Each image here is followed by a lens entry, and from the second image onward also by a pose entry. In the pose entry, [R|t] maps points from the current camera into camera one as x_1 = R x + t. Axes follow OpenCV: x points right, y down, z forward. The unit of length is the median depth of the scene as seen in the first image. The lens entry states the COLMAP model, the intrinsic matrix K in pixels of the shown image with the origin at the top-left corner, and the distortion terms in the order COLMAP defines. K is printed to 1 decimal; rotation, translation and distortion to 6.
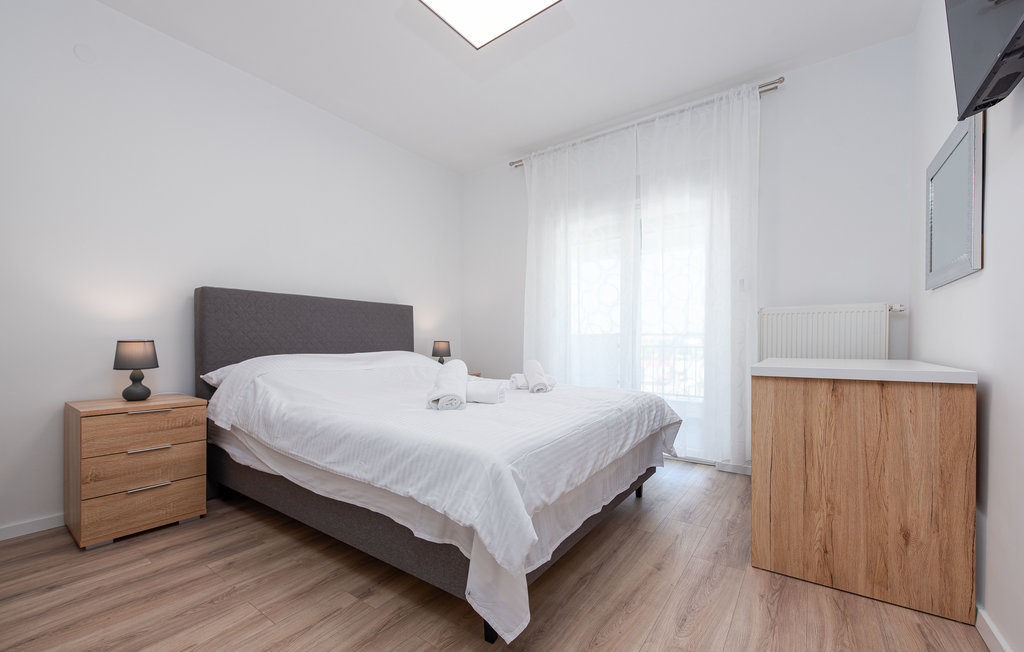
lens RADIAL K [[419.1, 0, 491.5], [0, 419.1, 342.3], [0, 0, 1]] dist [-0.000095, -0.000157]
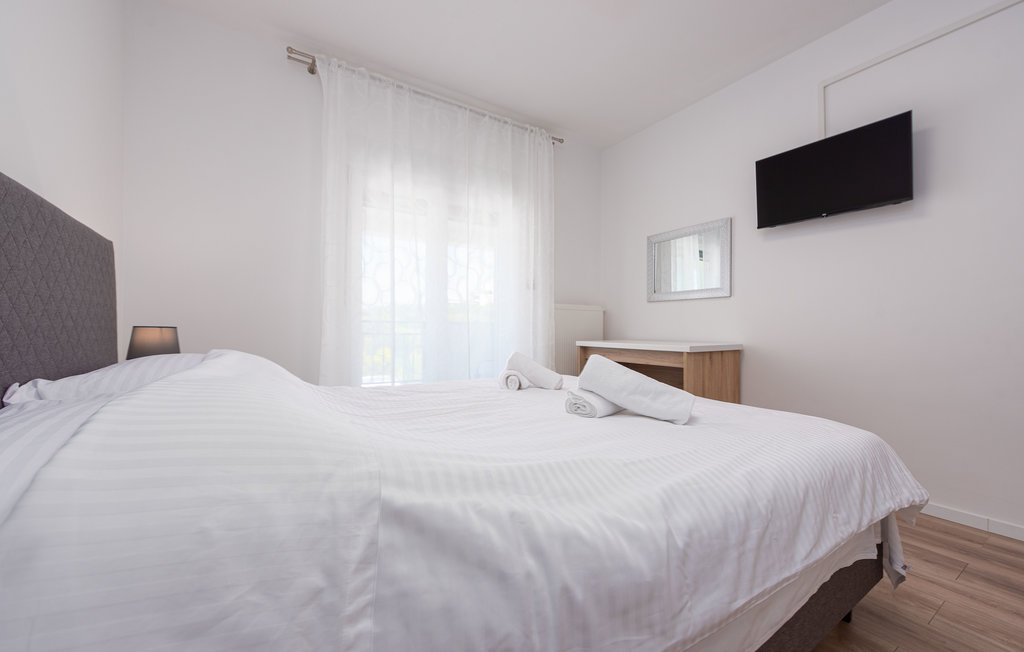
lens RADIAL K [[405.3, 0, 517.1], [0, 405.3, 311.3], [0, 0, 1]] dist [0.000272, -0.000299]
pose [[0.328716, 0.041591, 0.943512, -0.757087], [-0.001309, 0.999049, -0.043583, -0.000737], [-0.944428, 0.013091, 0.328458, 0.879018]]
